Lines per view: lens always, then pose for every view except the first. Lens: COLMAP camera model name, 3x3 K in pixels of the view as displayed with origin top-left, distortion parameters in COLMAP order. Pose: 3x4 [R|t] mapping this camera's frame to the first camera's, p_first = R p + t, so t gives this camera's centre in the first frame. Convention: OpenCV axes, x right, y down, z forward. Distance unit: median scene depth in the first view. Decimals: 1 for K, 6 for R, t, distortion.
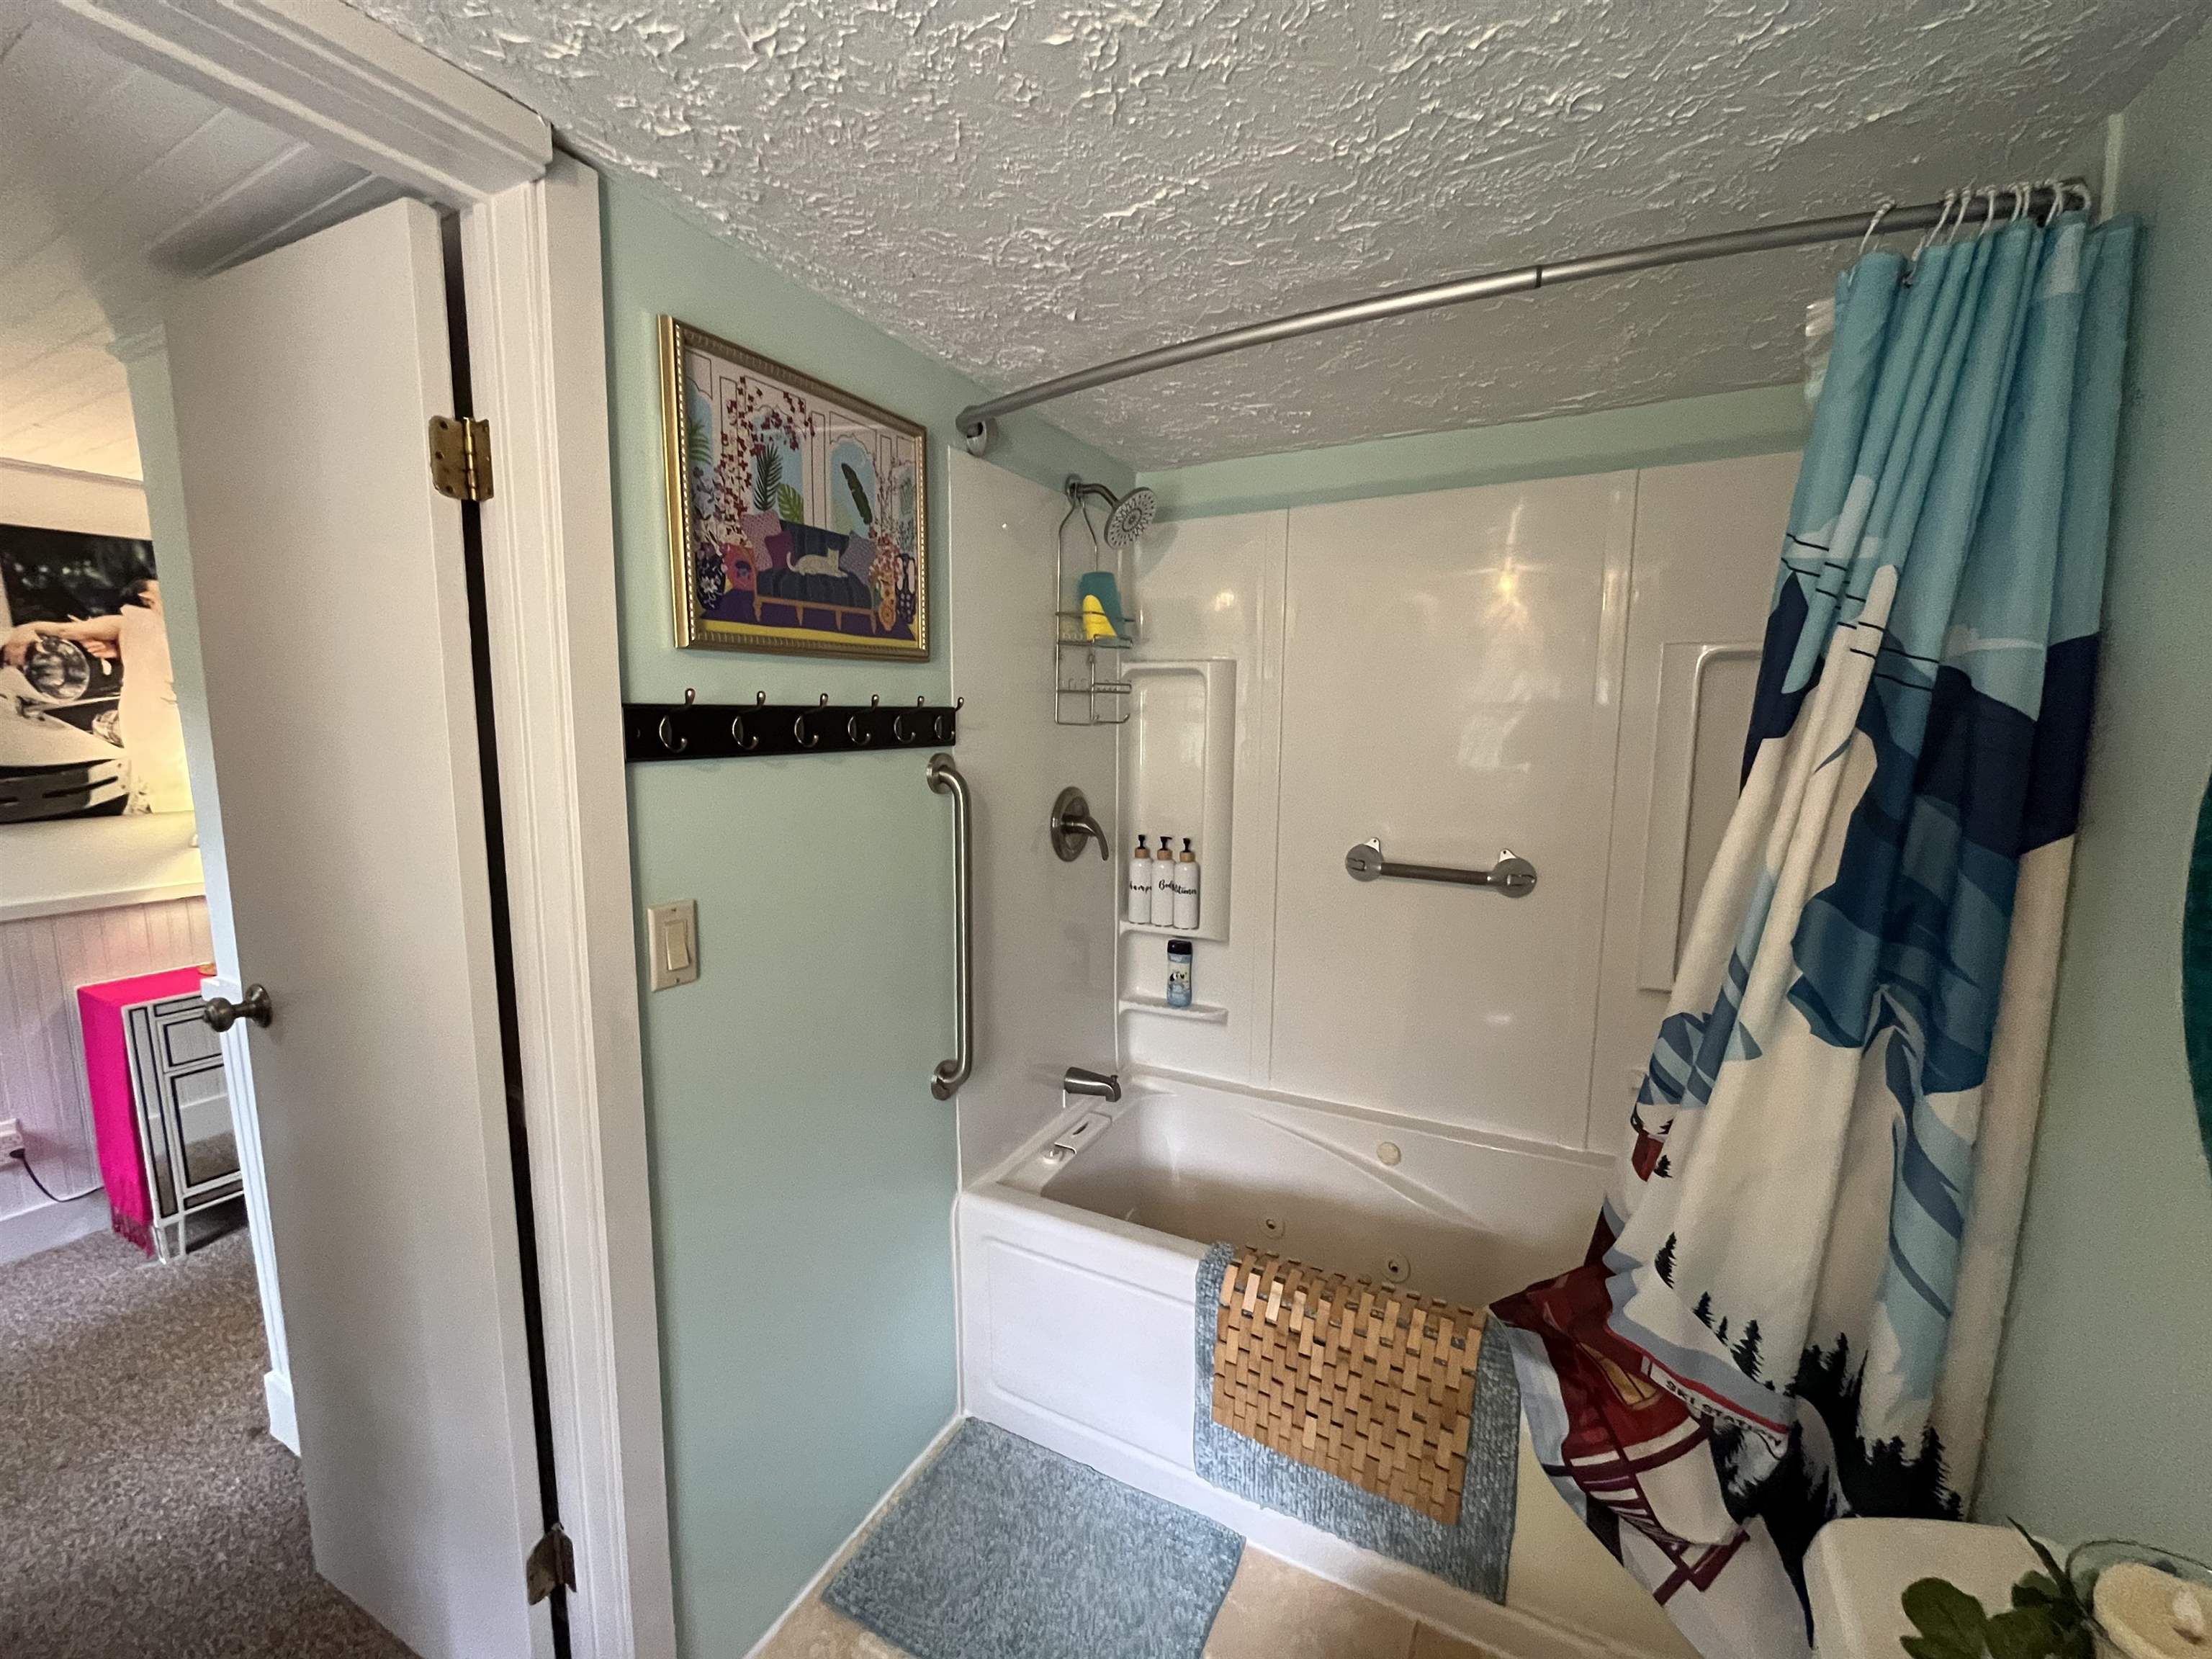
lens RADIAL K [[887.3, 0, 1099.7], [0, 887.3, 826.5], [0, 0, 1]] dist [-0.000895, -0.000896]
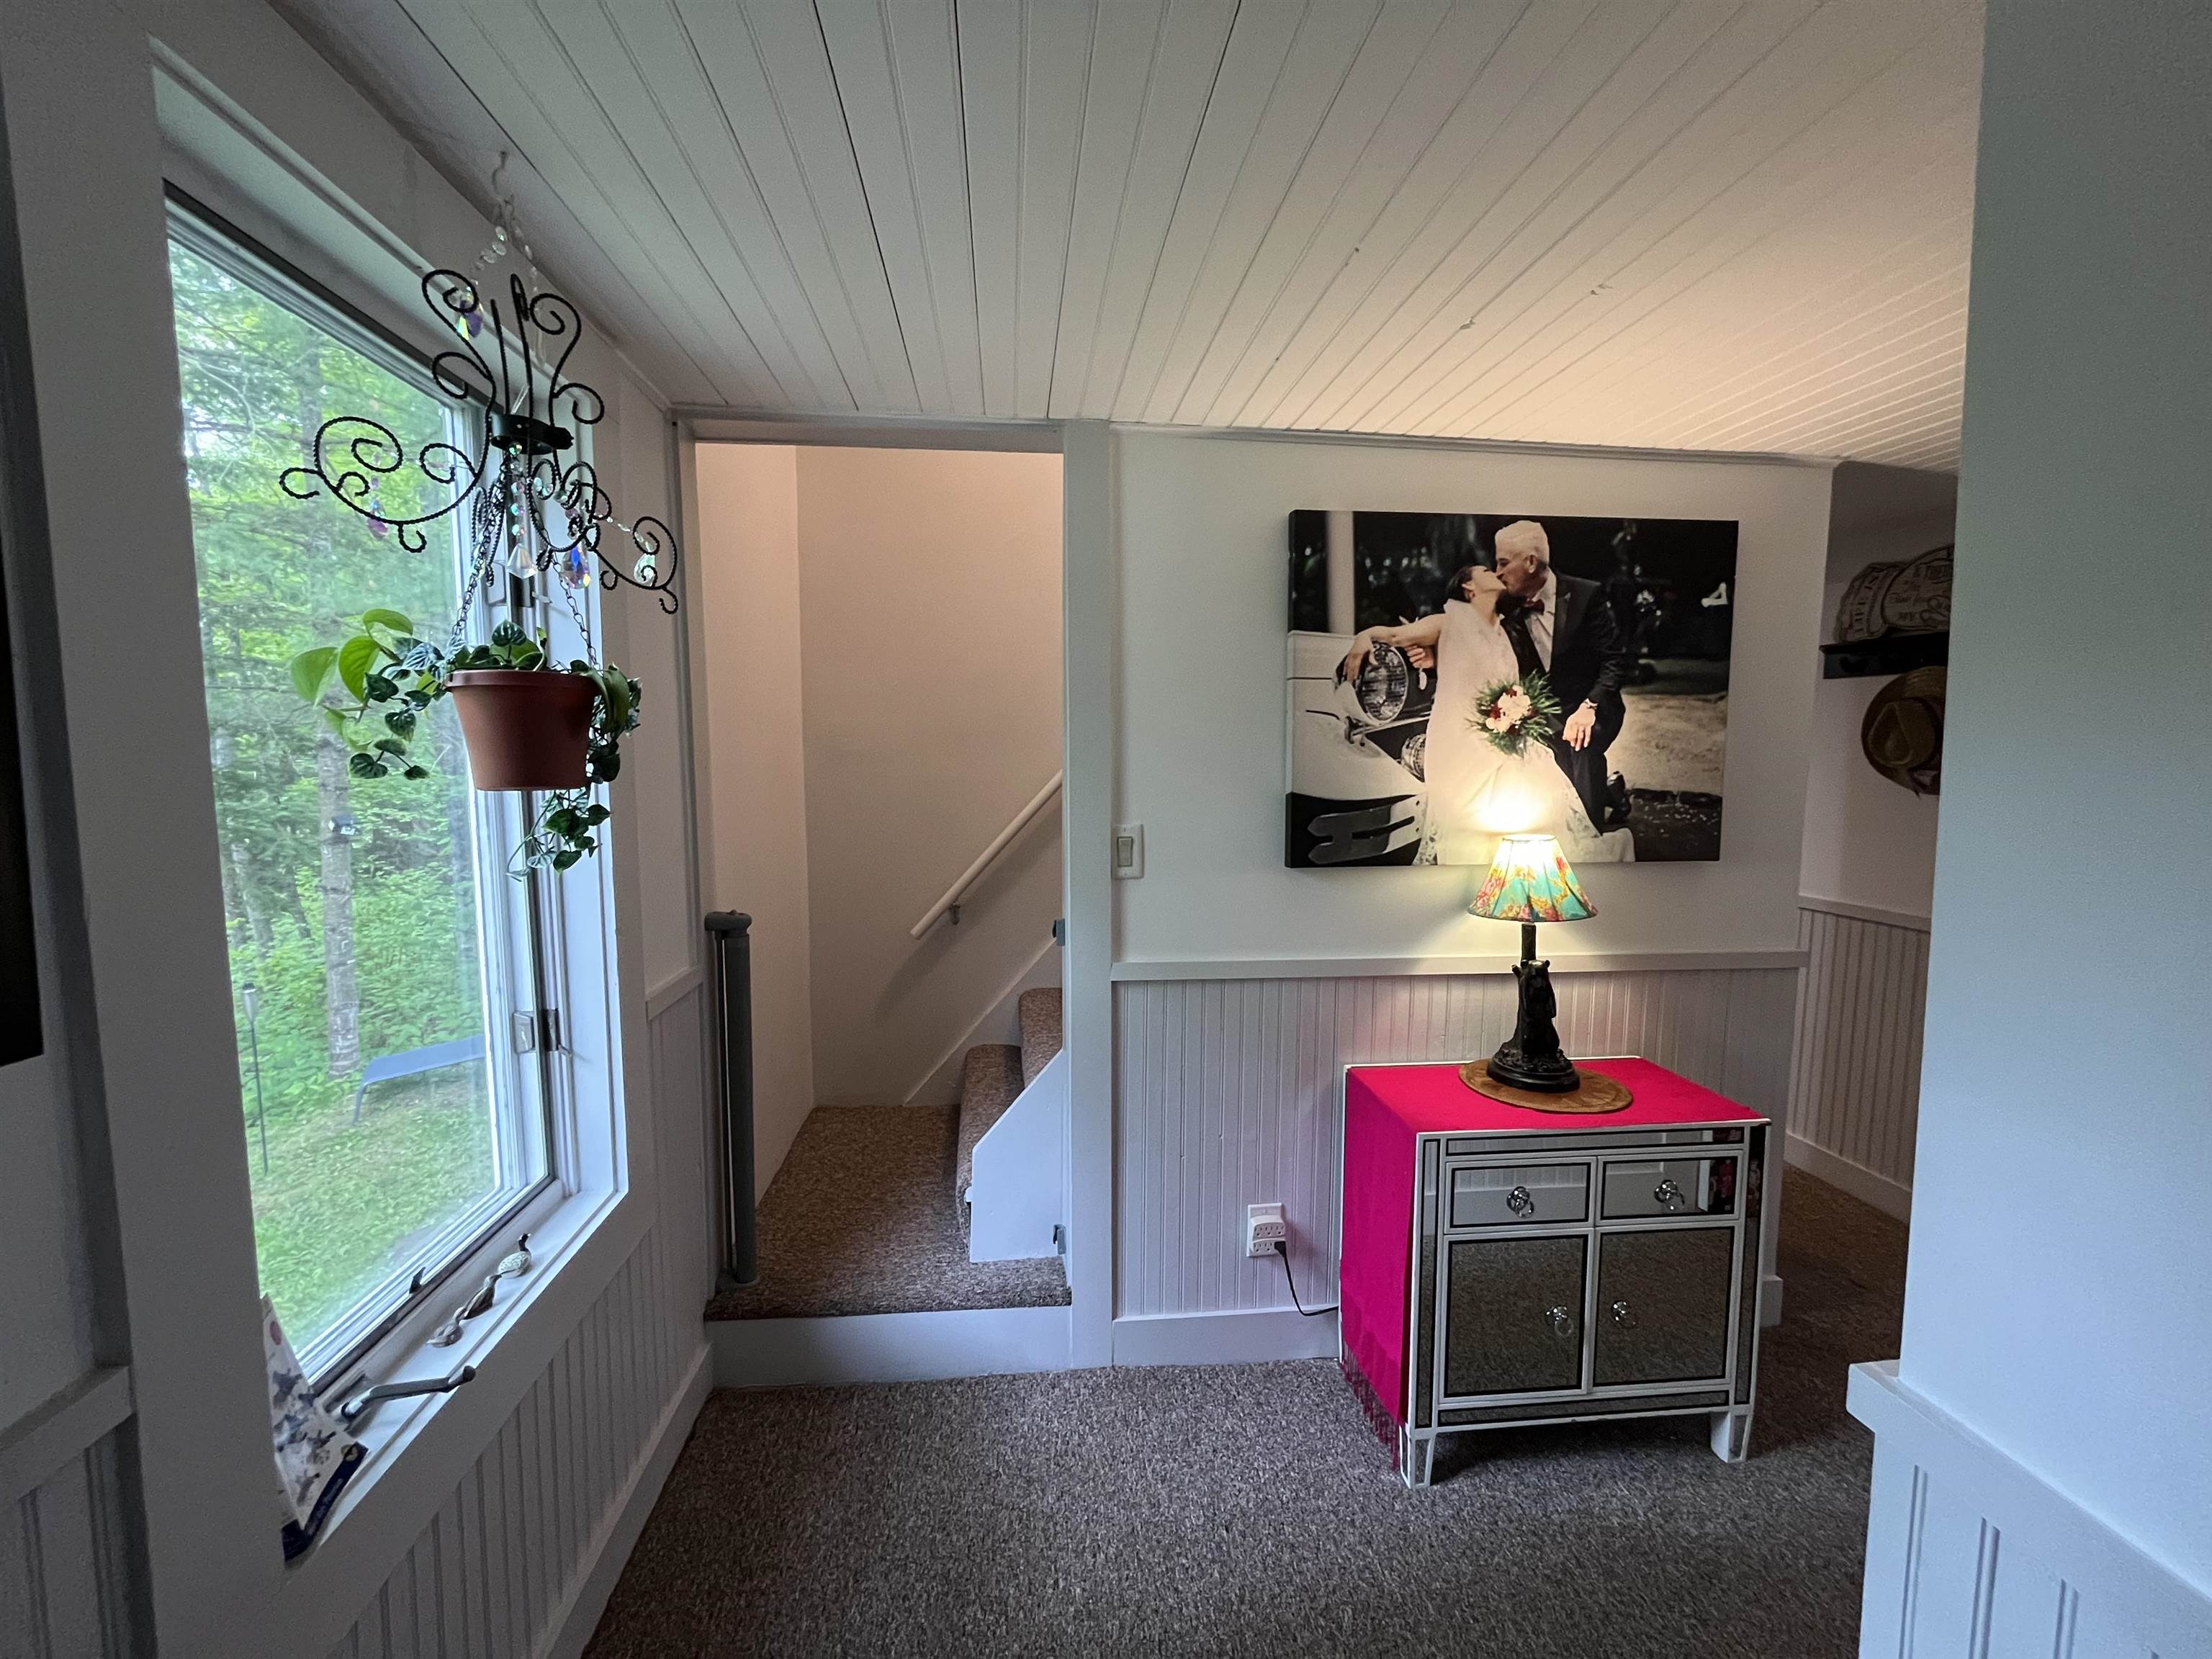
lens RADIAL K [[887.3, 0, 1101.5], [0, 887.3, 825.2], [0, 0, 1]] dist [-0.000895, -0.000896]
pose [[0.557829, 0.073229, -0.826719, -0.626082], [-0.109693, 0.993867, 0.014019, -0.030486], [0.822675, 0.082865, 0.562440, 0.330600]]
